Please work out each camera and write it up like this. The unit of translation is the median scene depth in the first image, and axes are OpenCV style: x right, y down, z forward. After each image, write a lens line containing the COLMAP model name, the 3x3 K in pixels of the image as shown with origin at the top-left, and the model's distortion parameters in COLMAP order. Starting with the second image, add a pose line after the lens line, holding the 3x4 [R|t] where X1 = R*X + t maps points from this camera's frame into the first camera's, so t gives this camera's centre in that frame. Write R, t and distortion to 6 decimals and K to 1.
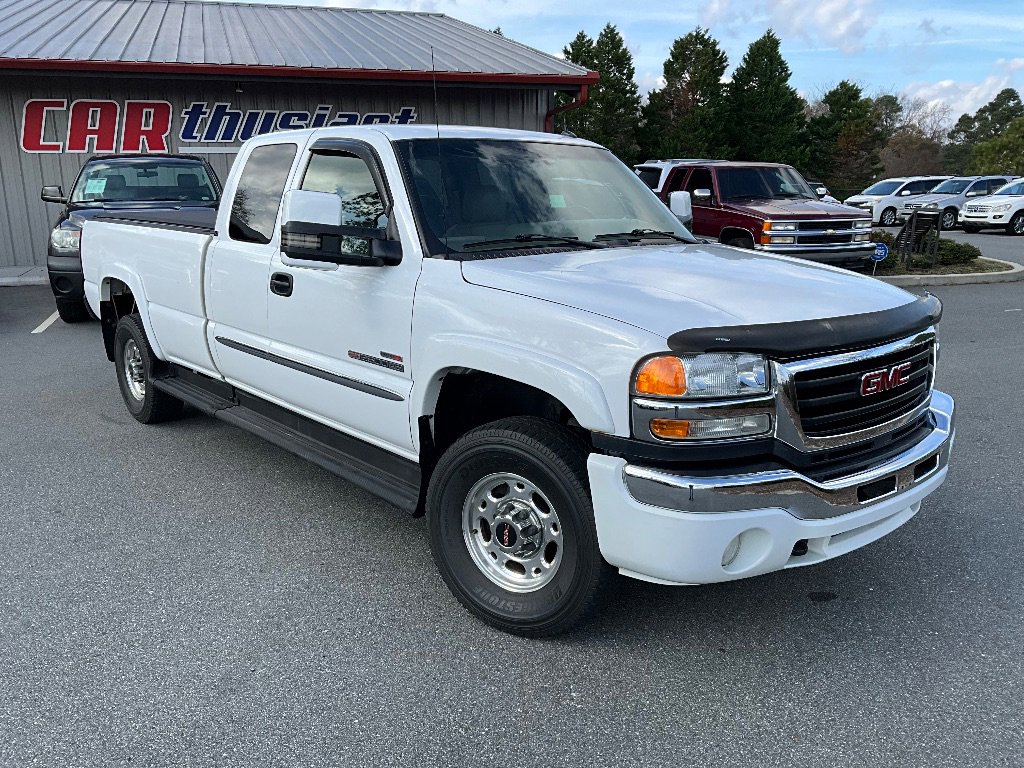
lens RADIAL K [[852.1, 0, 519.8], [0, 852.1, 405.6], [0, 0, 1]] dist [0.085552, -0.121162]
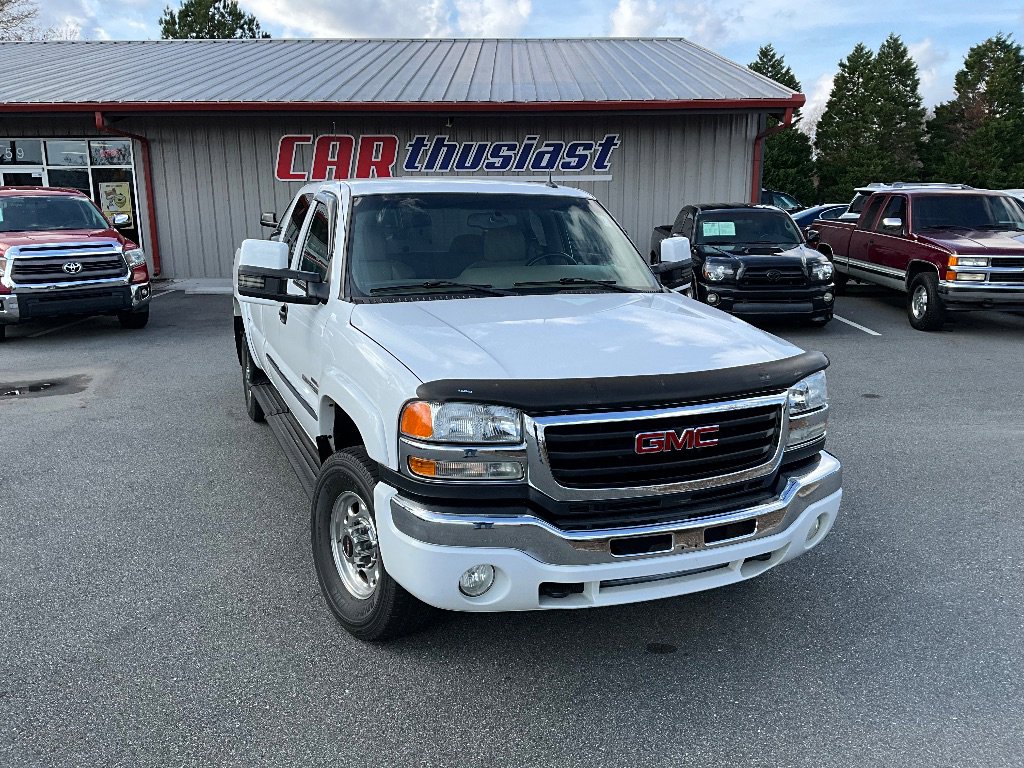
lens RADIAL K [[852.1, 0, 519.8], [0, 852.1, 405.6], [0, 0, 1]] dist [0.085552, -0.121162]
pose [[0.951023, 0.077991, -0.299119, 0.125220], [-0.083328, 0.996509, -0.005110, -0.011589], [0.297676, 0.029785, 0.954202, -0.007717]]
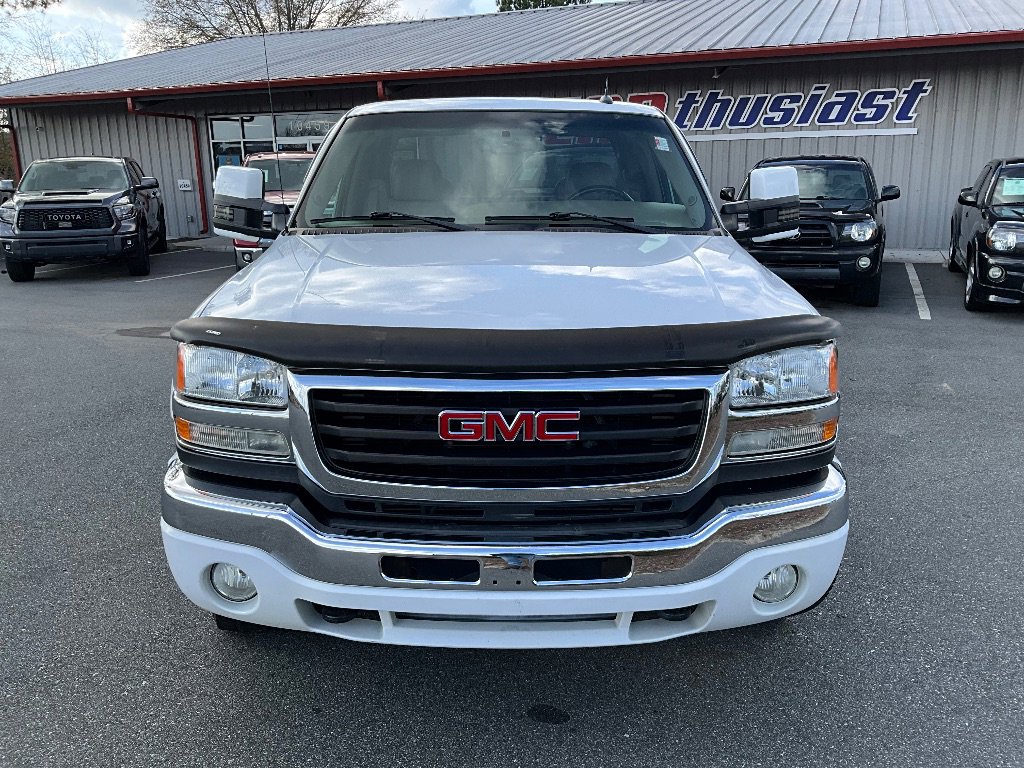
lens RADIAL K [[852.1, 0, 519.8], [0, 852.1, 405.6], [0, 0, 1]] dist [0.085552, -0.121162]
pose [[0.766821, 0.166080, -0.620003, 0.197168], [-0.159186, 0.984975, 0.066964, -0.021900], [0.621808, 0.047347, 0.781737, 0.104156]]
